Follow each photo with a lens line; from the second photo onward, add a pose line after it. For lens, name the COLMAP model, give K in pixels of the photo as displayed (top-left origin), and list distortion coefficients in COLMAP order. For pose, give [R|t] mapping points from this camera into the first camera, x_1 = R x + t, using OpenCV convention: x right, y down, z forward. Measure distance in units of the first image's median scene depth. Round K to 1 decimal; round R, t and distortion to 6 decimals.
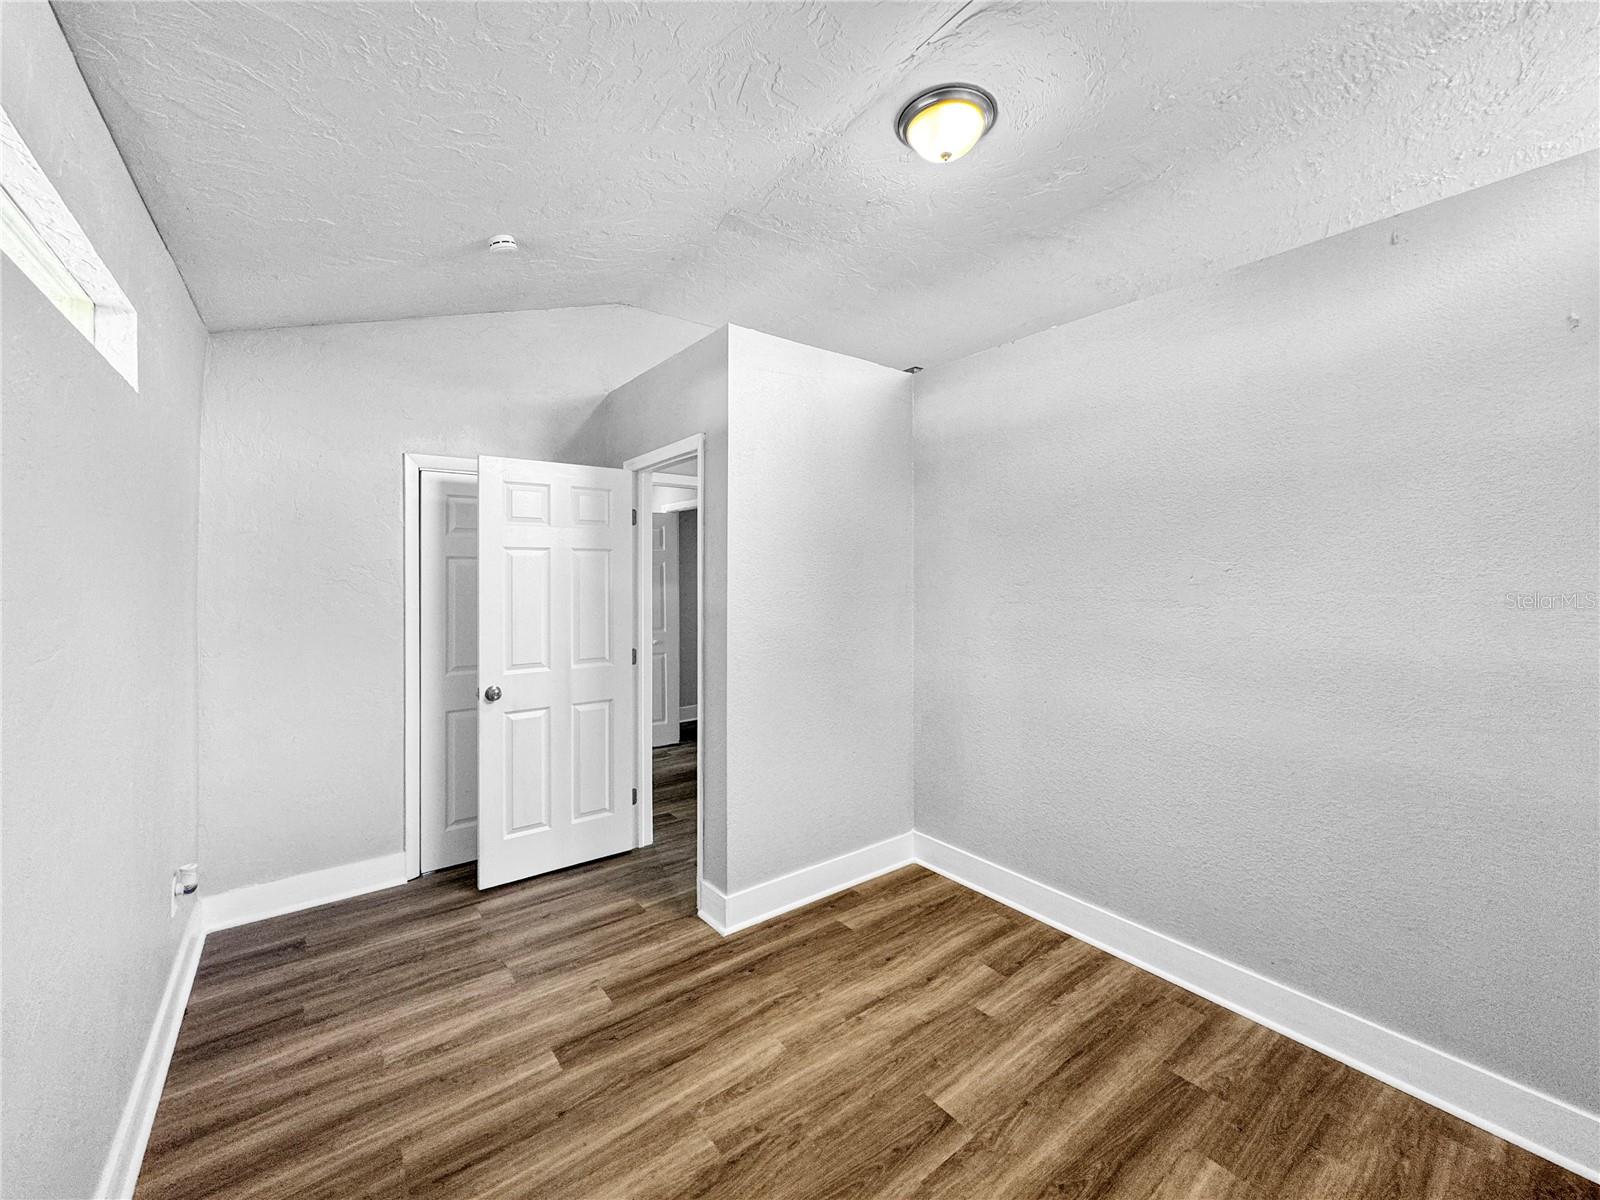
lens RADIAL K [[653.2, 0, 803.5], [0, 653.2, 584.7], [0, 0, 1]] dist [0.003649, 0.000422]
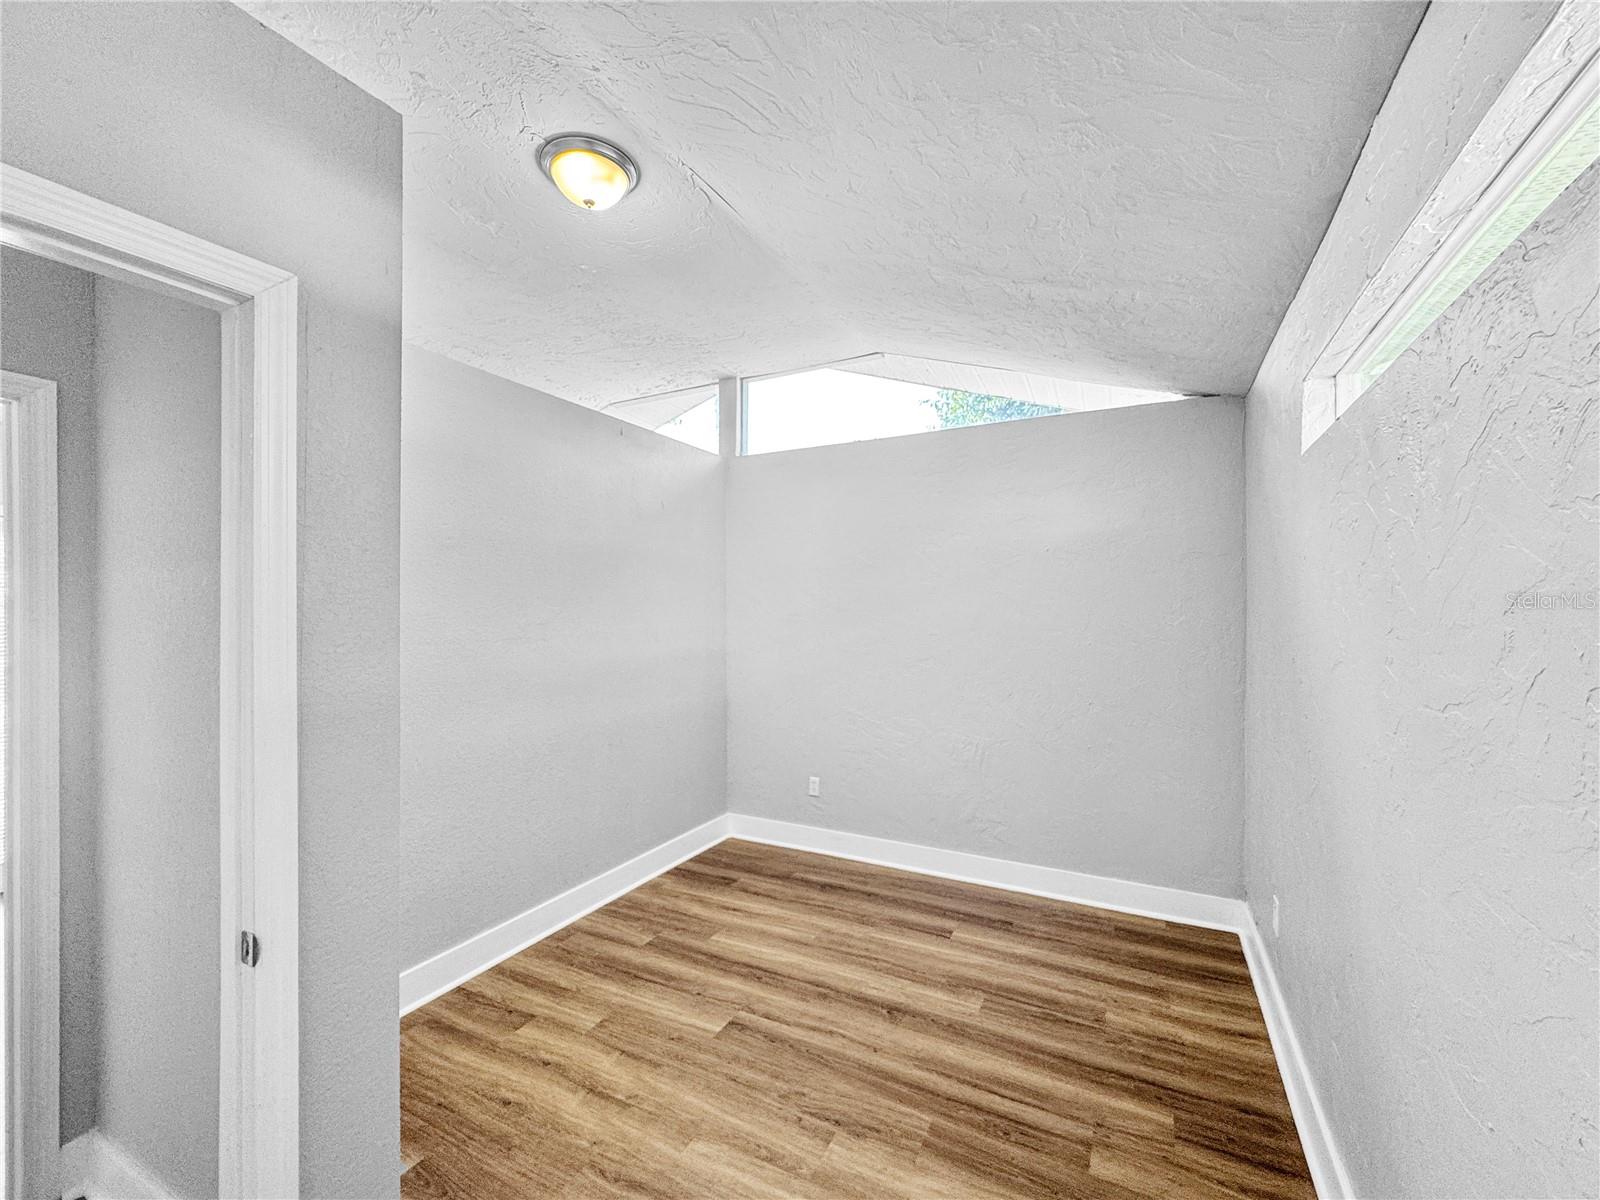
lens RADIAL K [[653.2, 0, 803.1], [0, 653.2, 608.4], [0, 0, 1]] dist [0.003649, 0.000422]
pose [[-0.423311, 0.006680, 0.905960, -0.881859], [0.017950, 0.999838, 0.001015, -0.023512], [-0.905806, 0.016692, -0.423363, 1.186704]]
